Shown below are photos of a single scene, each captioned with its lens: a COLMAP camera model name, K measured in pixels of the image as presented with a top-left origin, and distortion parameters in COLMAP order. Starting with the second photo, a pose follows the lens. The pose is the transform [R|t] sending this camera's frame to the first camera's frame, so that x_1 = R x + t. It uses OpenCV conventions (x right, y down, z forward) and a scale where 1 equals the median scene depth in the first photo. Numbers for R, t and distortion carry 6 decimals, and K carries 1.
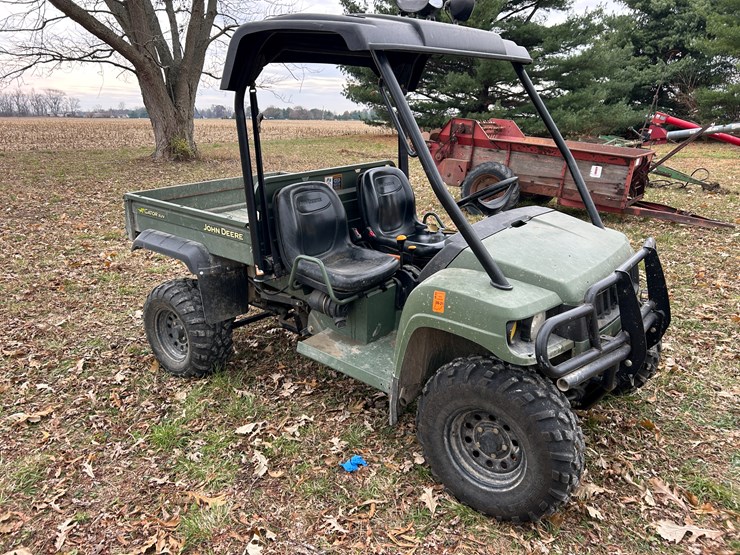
lens RADIAL K [[557.4, 0, 368.6], [0, 557.4, 273.6], [0, 0, 1]] dist [0.055282, -0.066080]
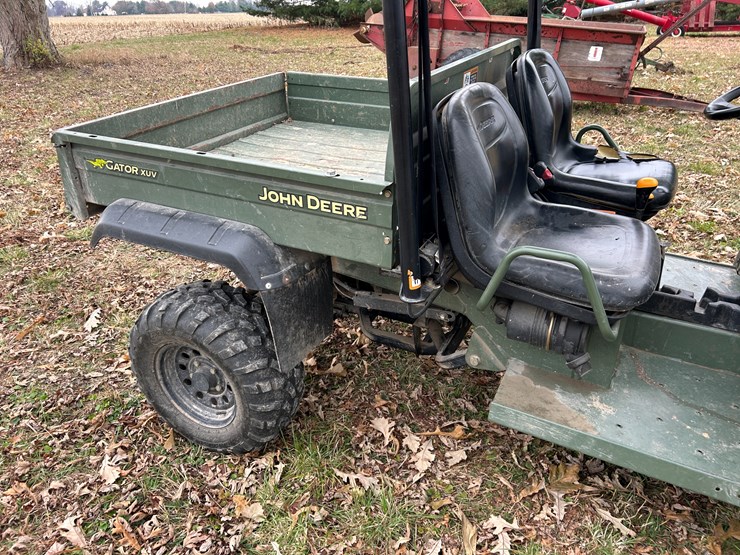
lens RADIAL K [[557.4, 0, 363.2], [0, 557.4, 275.1], [0, 0, 1]] dist [0.055282, -0.066080]
pose [[0.978623, -0.115939, 0.169866, -0.265825], [0.085108, 0.980215, 0.178706, -0.083465], [-0.187225, -0.160429, 0.969128, 0.438515]]
